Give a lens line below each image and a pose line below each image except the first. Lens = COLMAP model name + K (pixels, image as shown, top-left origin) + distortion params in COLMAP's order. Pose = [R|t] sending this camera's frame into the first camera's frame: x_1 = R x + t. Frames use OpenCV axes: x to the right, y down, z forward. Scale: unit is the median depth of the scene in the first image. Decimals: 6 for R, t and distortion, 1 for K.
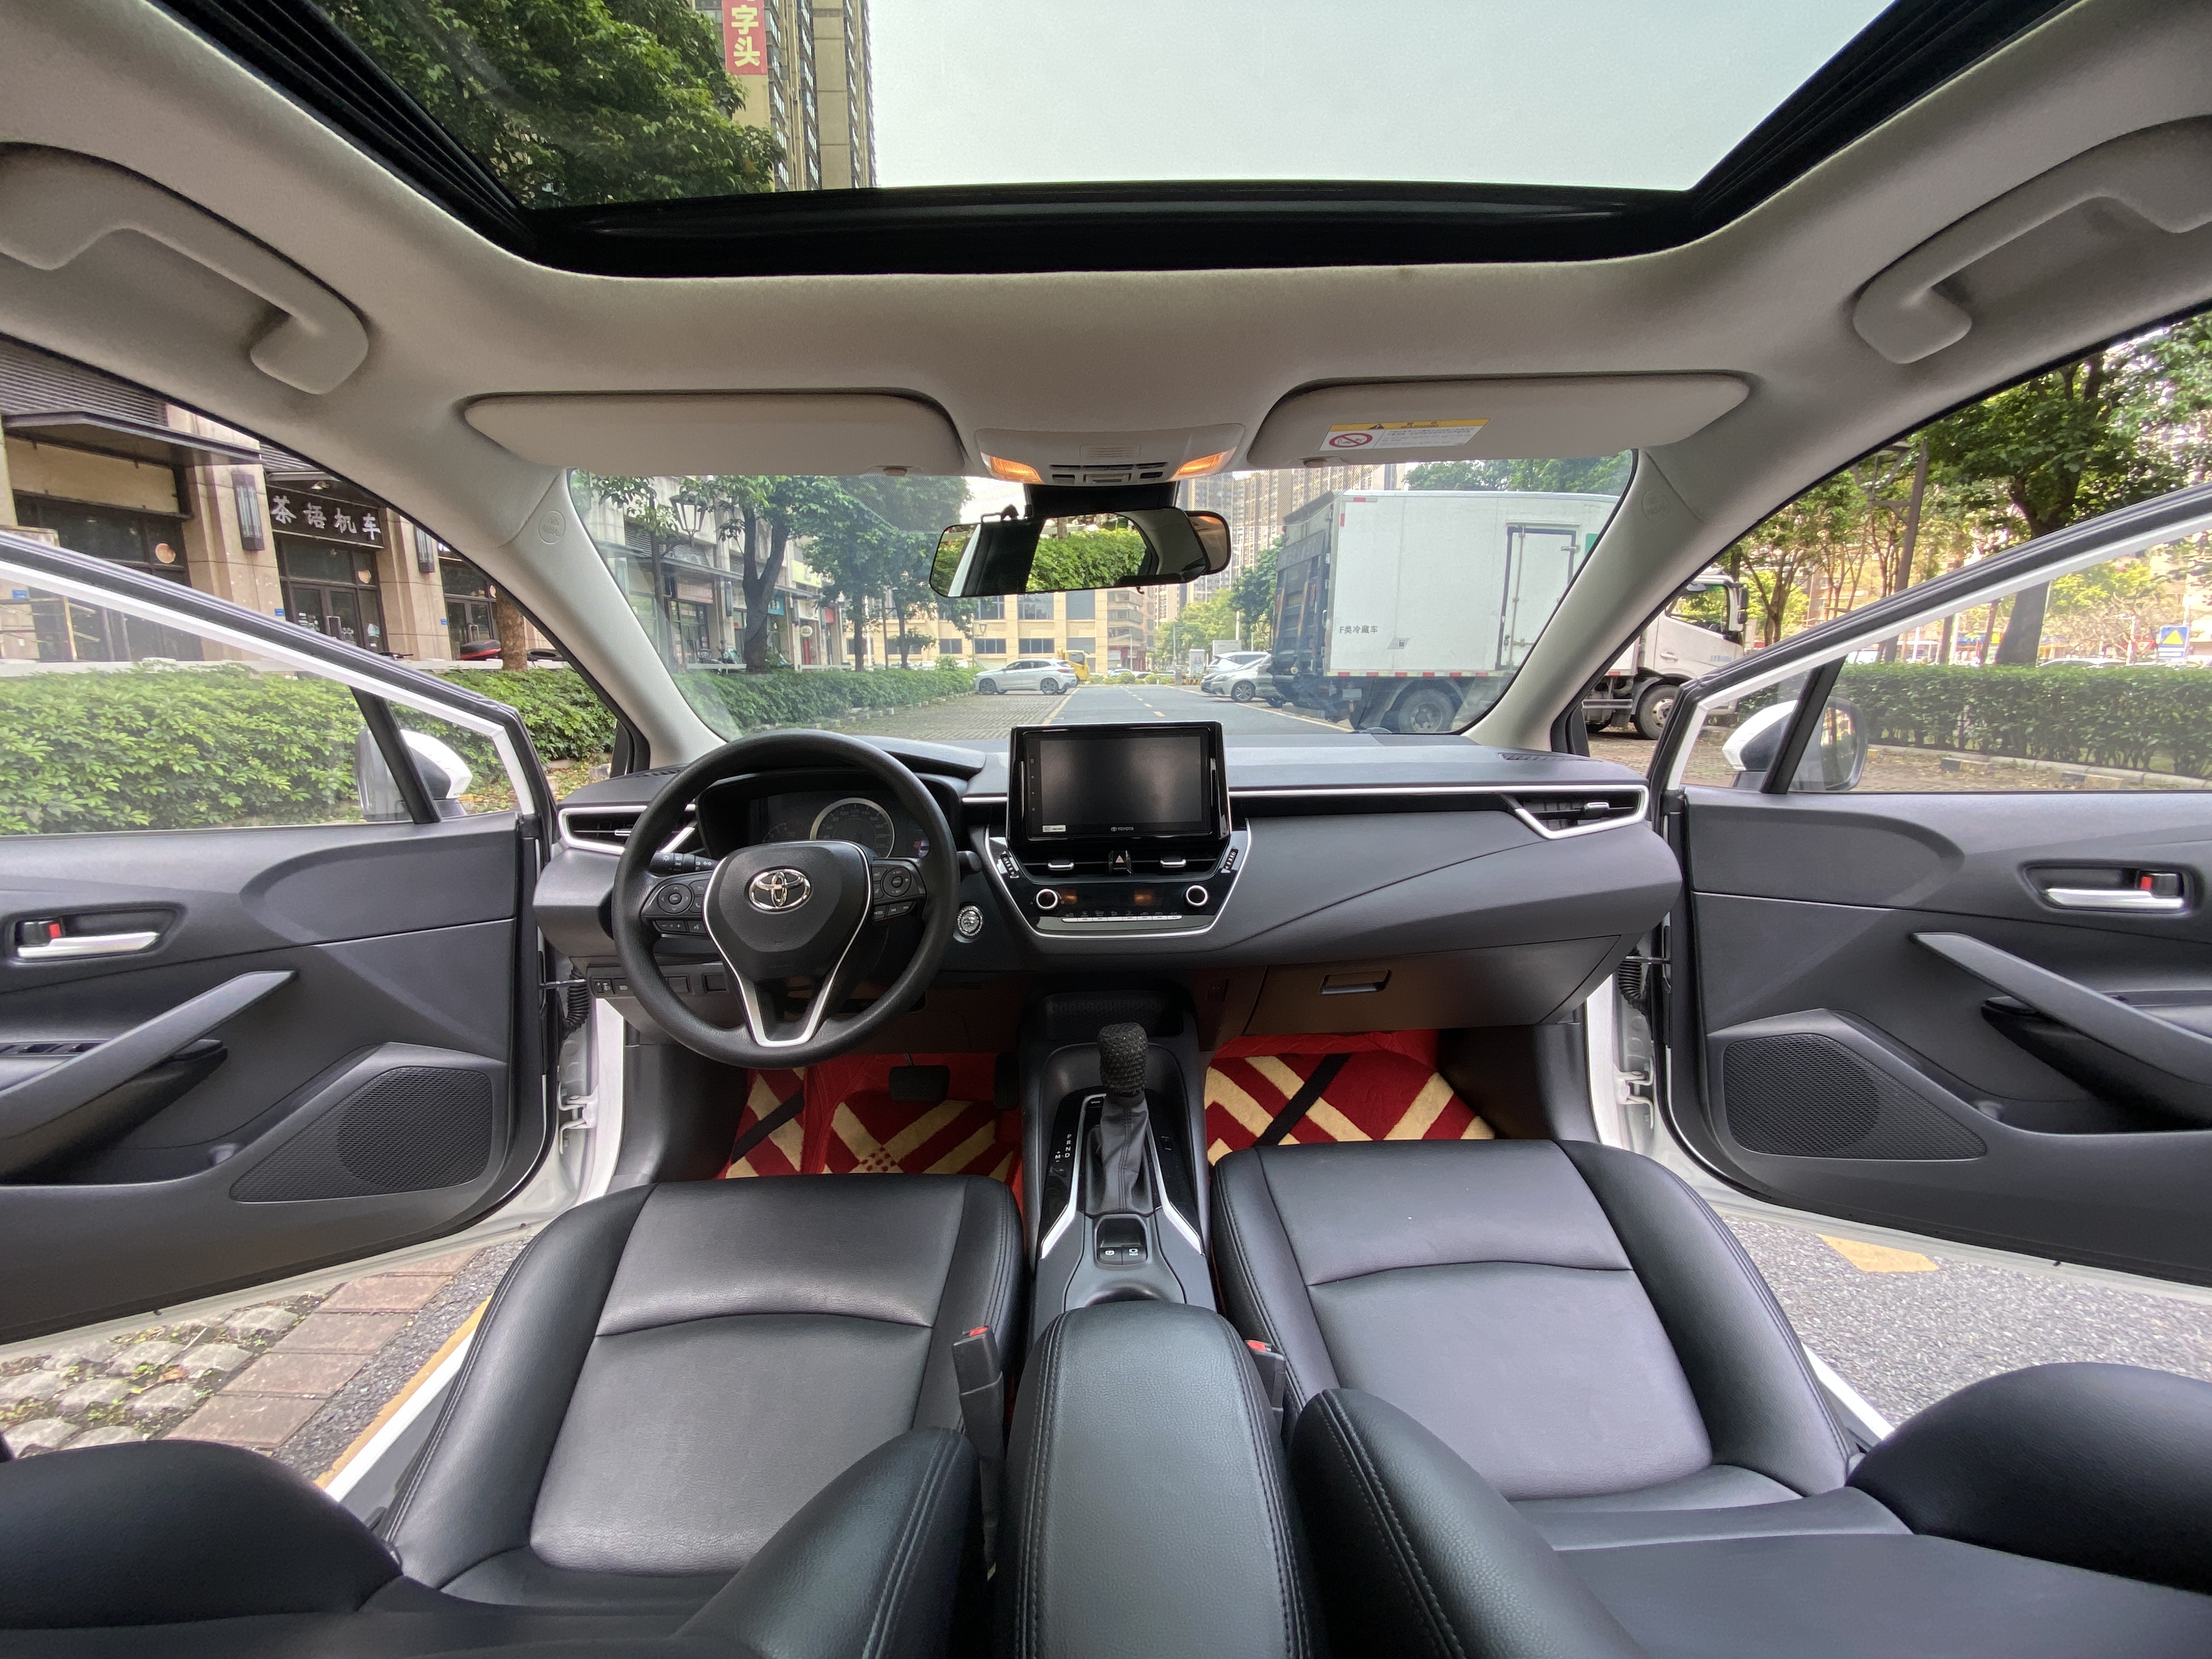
lens RADIAL K [[880.0, 0, 1082.1], [0, 880.0, 846.9], [0, 0, 1]] dist [0.046652, -0.034116]
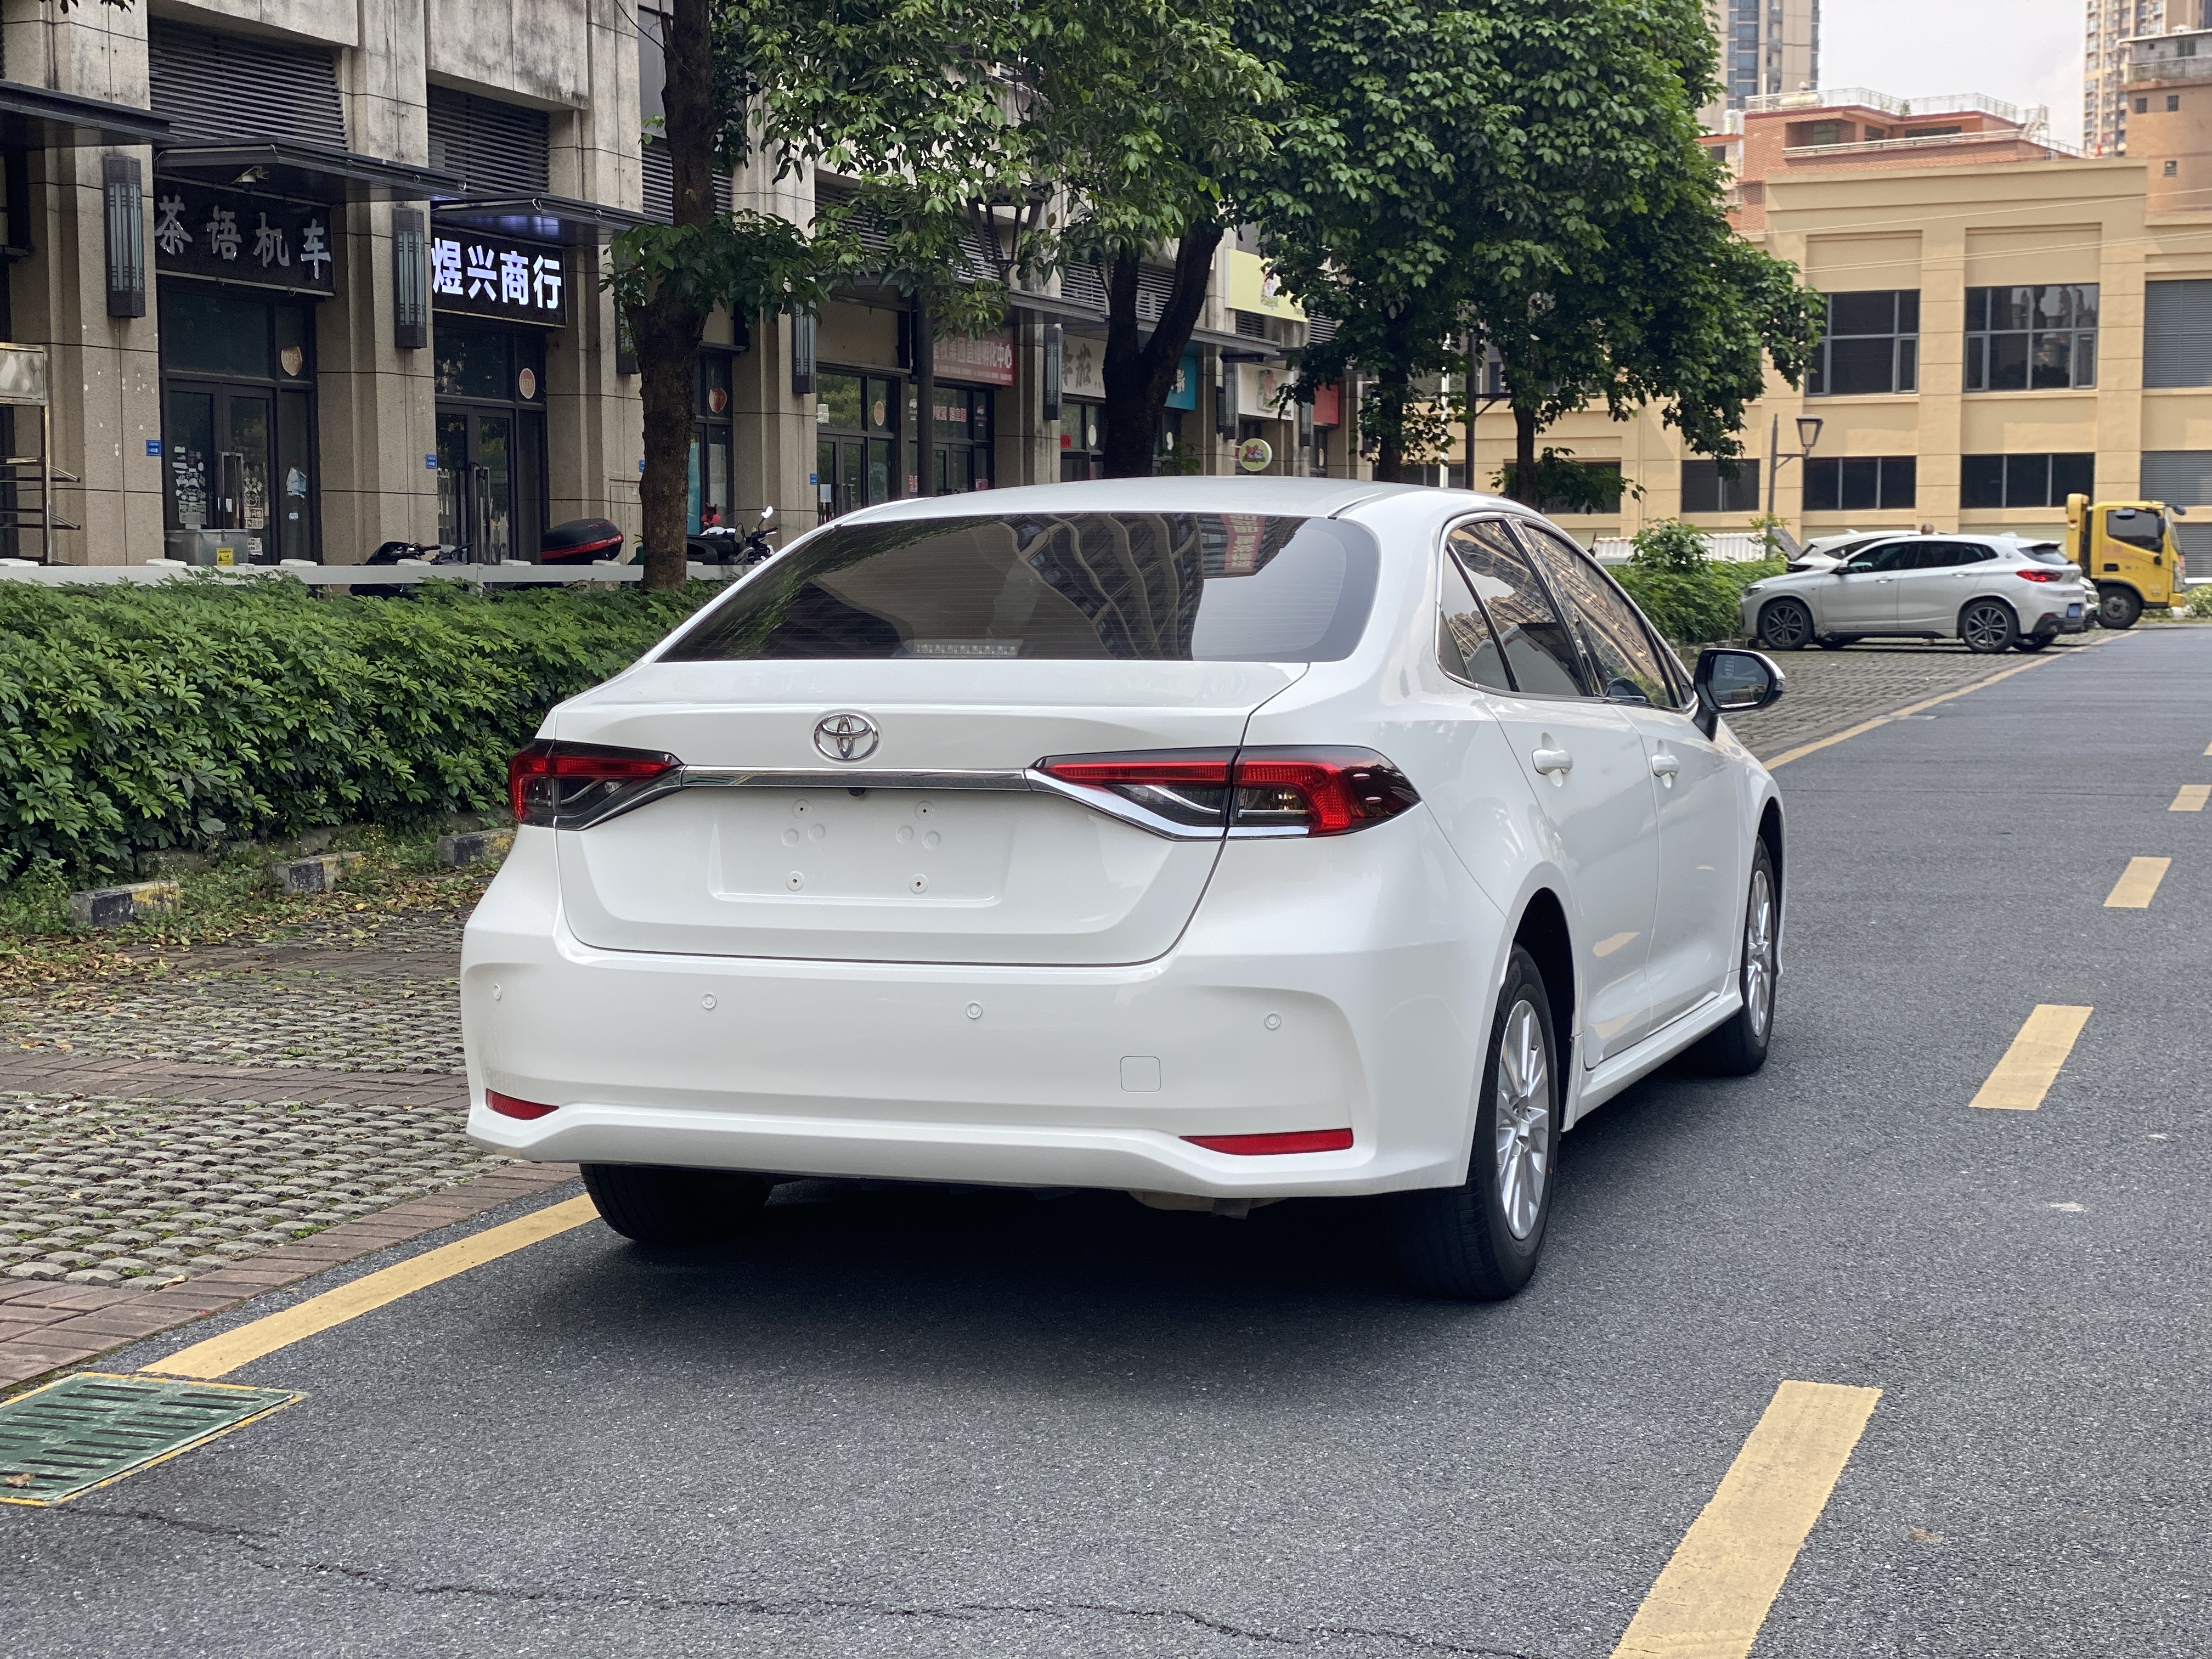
lens RADIAL K [[3272.2, 0, 1116.5], [0, 3272.2, 829.1], [0, 0, 1]] dist [0.180069, -0.445624]
pose [[0.943789, 0.034999, -0.328689, 0.146855], [-0.072681, 0.992016, -0.103065, 0.077426], [0.322458, 0.121161, 0.938798, -0.449016]]
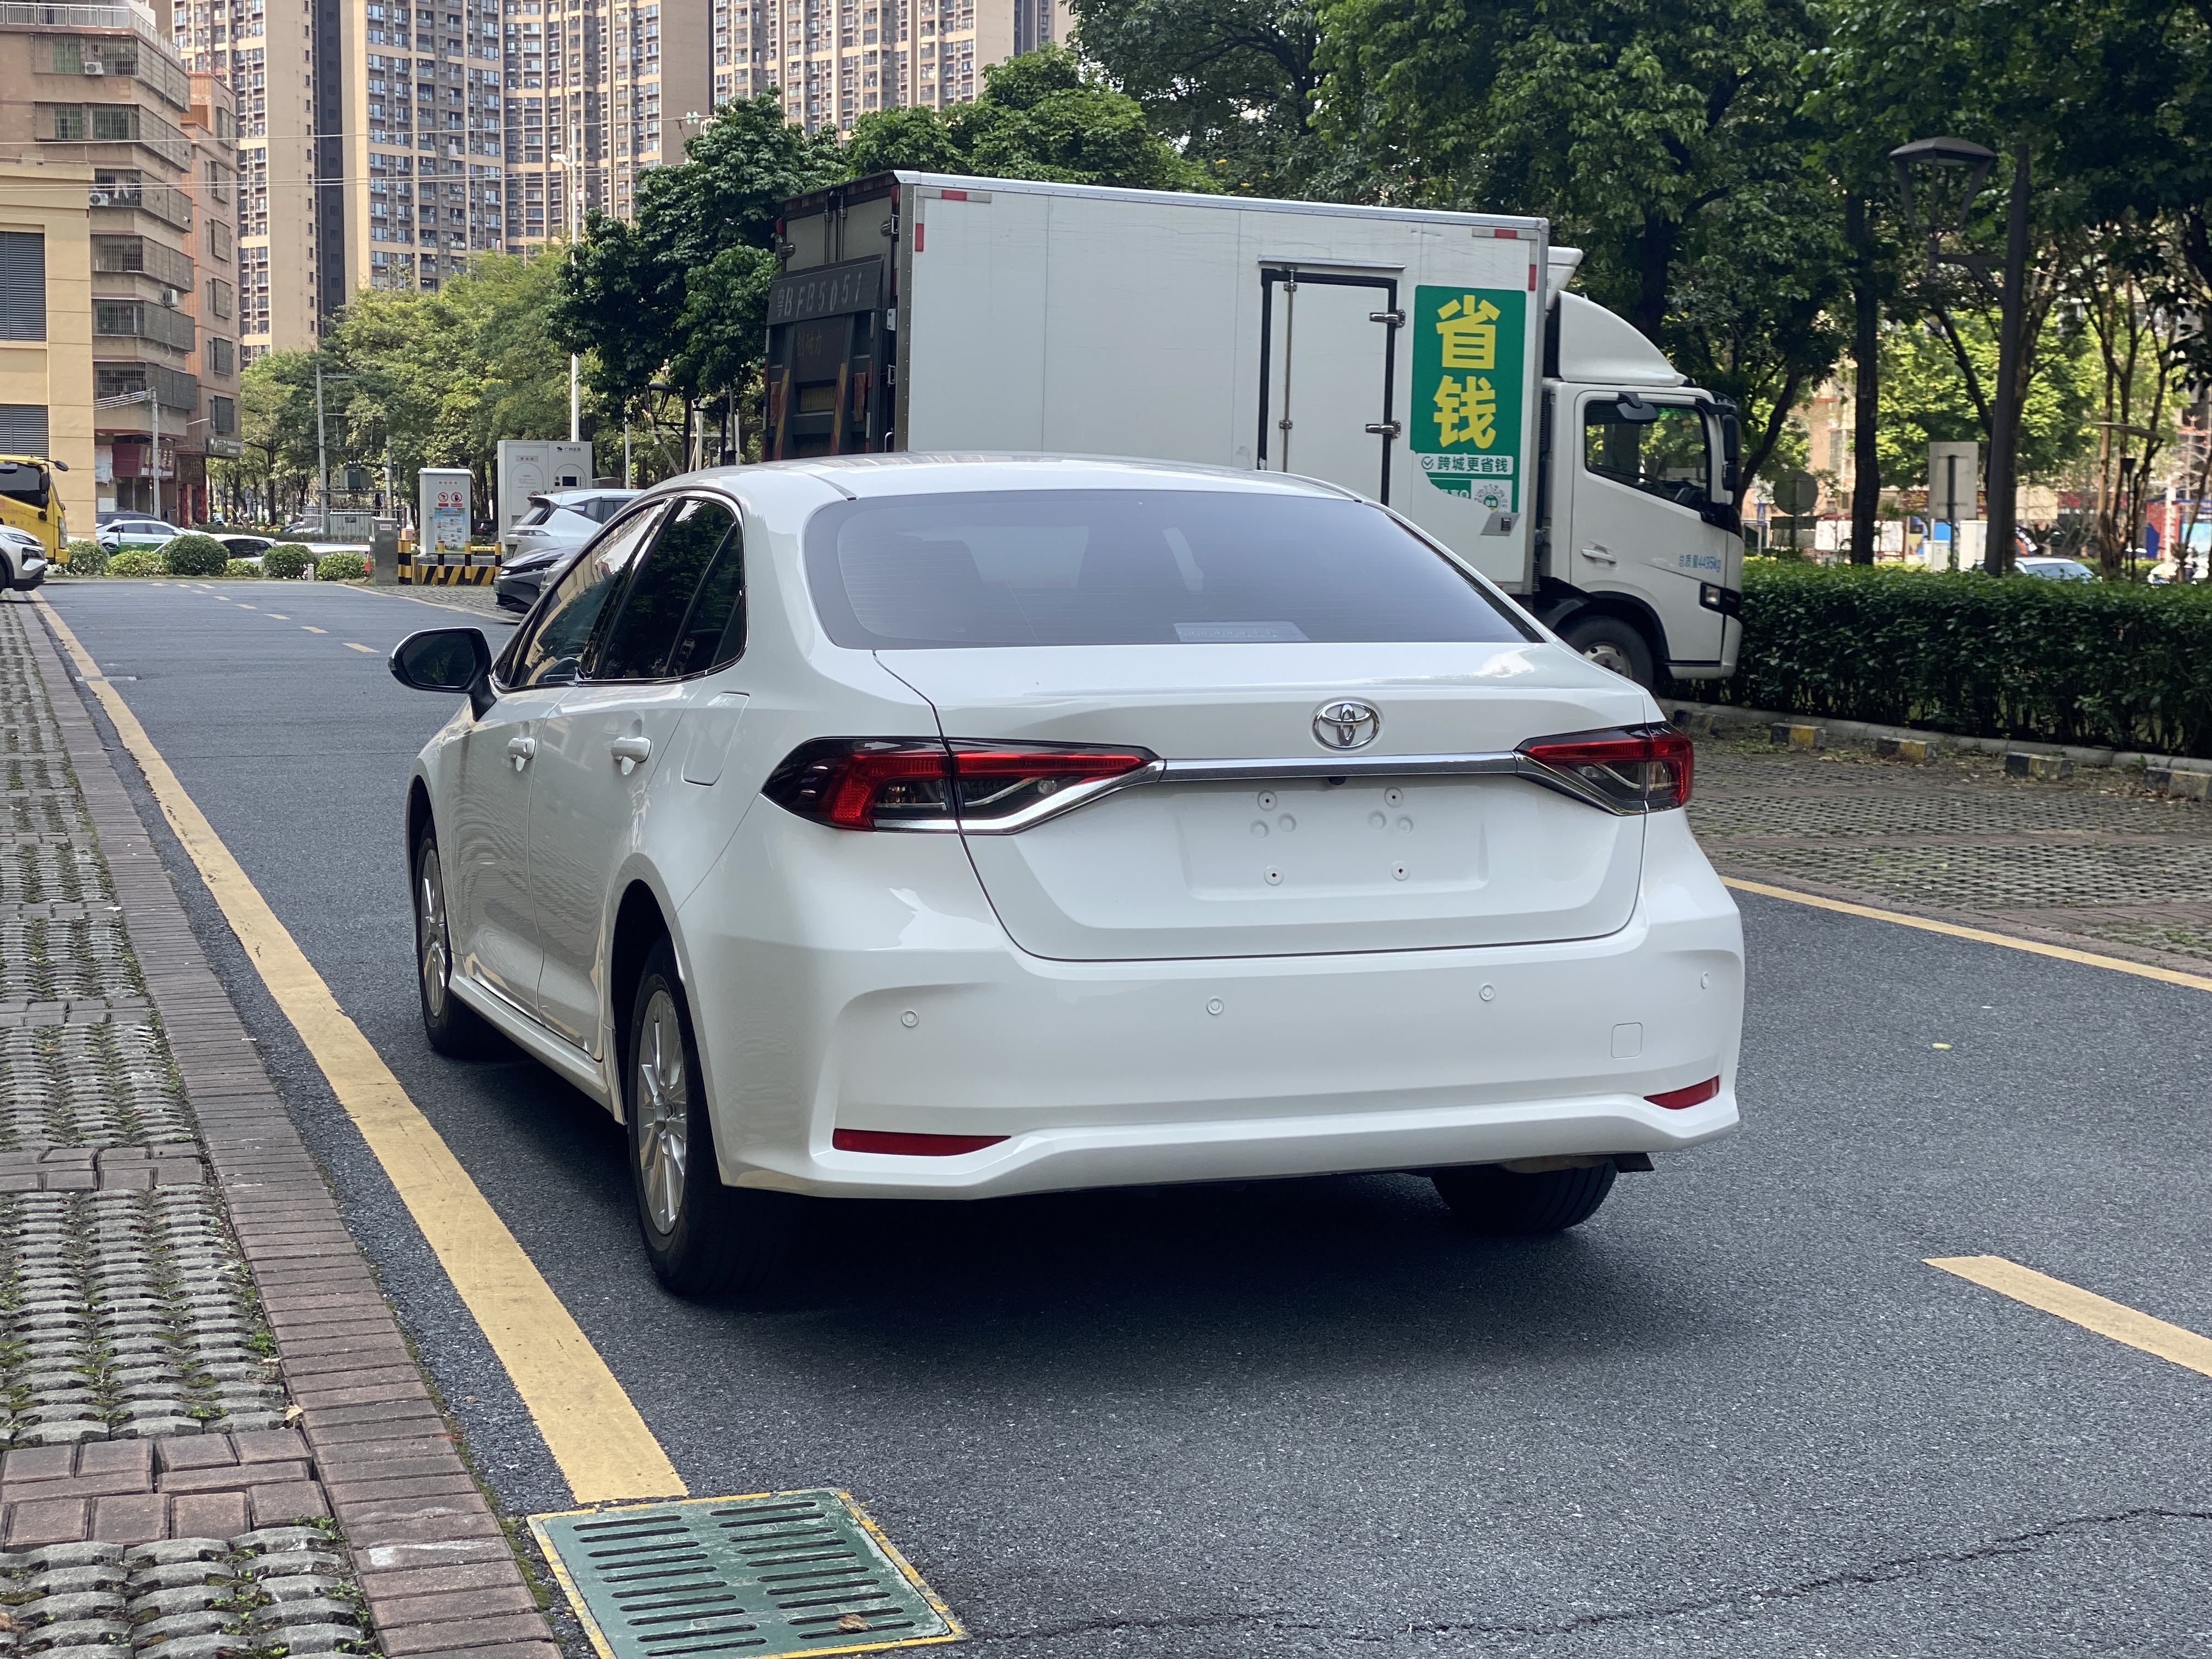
lens RADIAL K [[3272.2, 0, 1116.5], [0, 3272.2, 829.1], [0, 0, 1]] dist [0.180069, -0.445624]
pose [[0.941080, -0.008753, 0.338070, -0.140497], [0.044812, 0.994077, -0.099006, 0.077348], [-0.335201, 0.108322, 0.935899, -0.442006]]
